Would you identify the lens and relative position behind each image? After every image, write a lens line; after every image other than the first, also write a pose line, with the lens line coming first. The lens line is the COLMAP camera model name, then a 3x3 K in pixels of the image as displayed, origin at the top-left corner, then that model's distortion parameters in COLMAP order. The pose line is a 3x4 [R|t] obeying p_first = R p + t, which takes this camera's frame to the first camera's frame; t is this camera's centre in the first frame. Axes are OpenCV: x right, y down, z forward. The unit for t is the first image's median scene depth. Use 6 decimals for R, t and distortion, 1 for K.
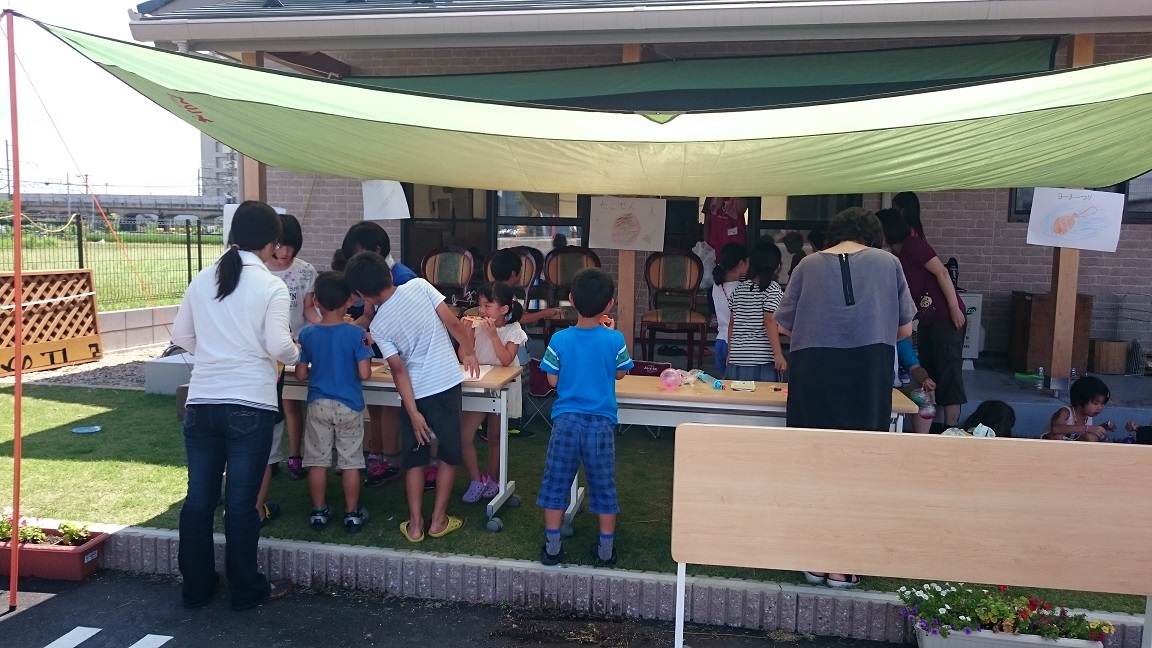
lens RADIAL K [[847.2, 0, 576.0], [0, 847.2, 324.0], [0, 0, 1]] dist [0.001837, -0.003401]
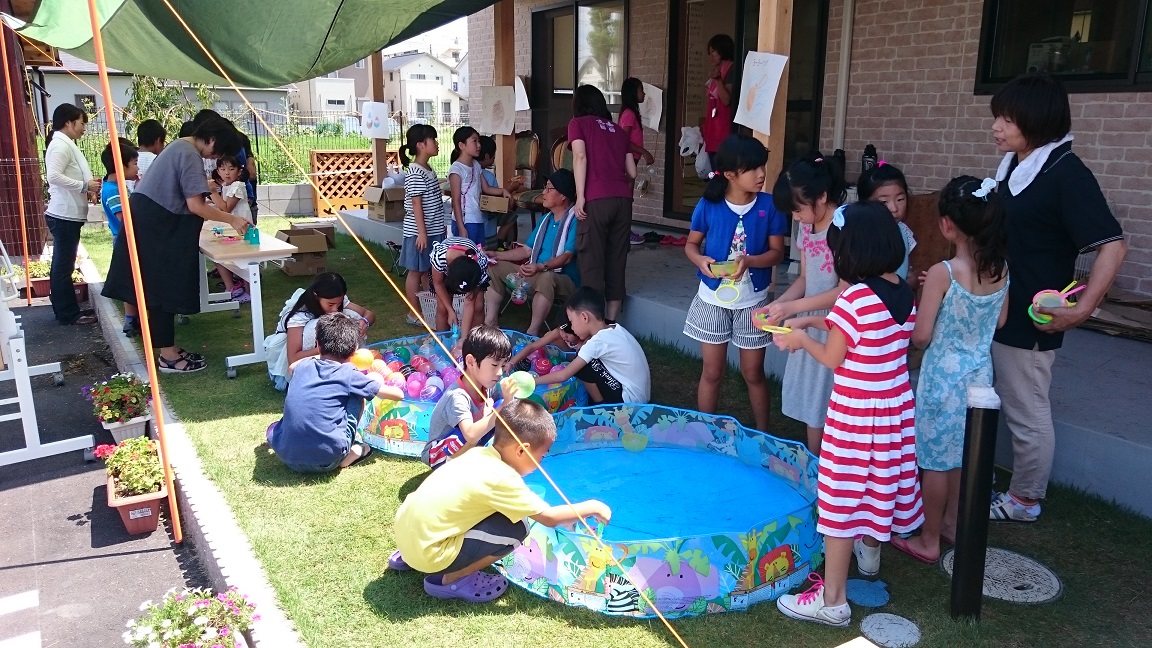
lens RADIAL K [[847.2, 0, 576.0], [0, 847.2, 324.0], [0, 0, 1]] dist [0.001837, -0.003401]
pose [[0.684050, 0.157711, -0.712182, 0.818243], [-0.068161, 0.985895, 0.152856, -0.015173], [0.726243, -0.056018, 0.685151, 0.247161]]
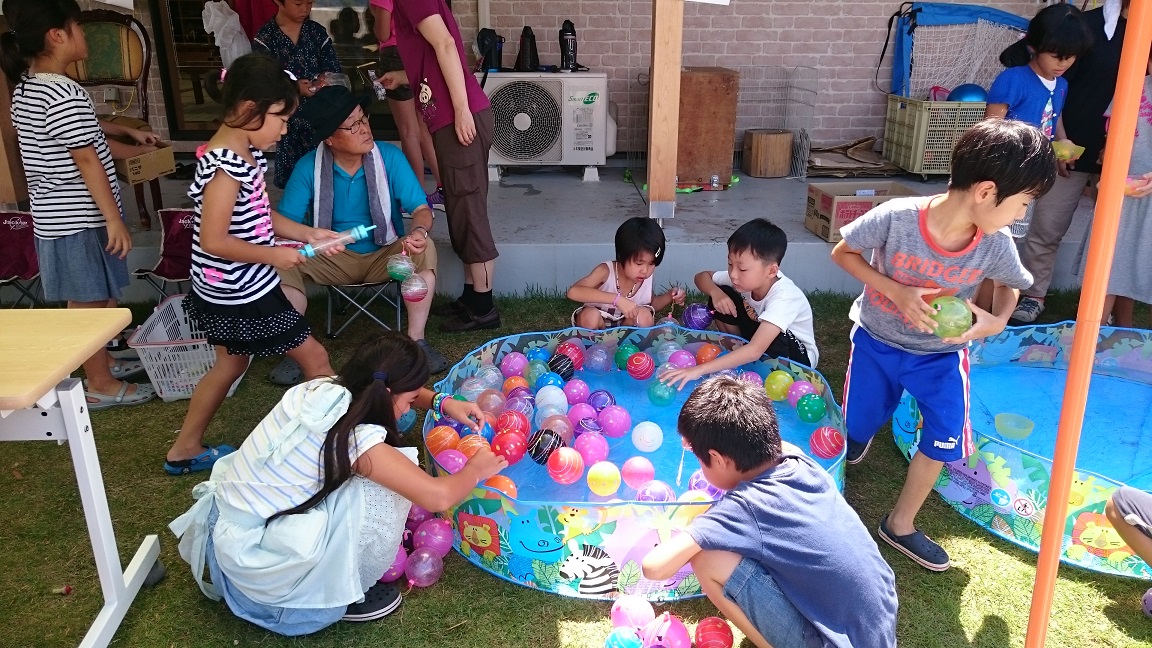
lens RADIAL K [[847.2, 0, 576.0], [0, 847.2, 324.0], [0, 0, 1]] dist [0.001837, -0.003401]
pose [[0.974643, -0.091047, 0.204405, 0.276785], [0.036865, 0.966331, 0.254648, -0.012997], [-0.220708, -0.240656, 0.945184, 0.271680]]
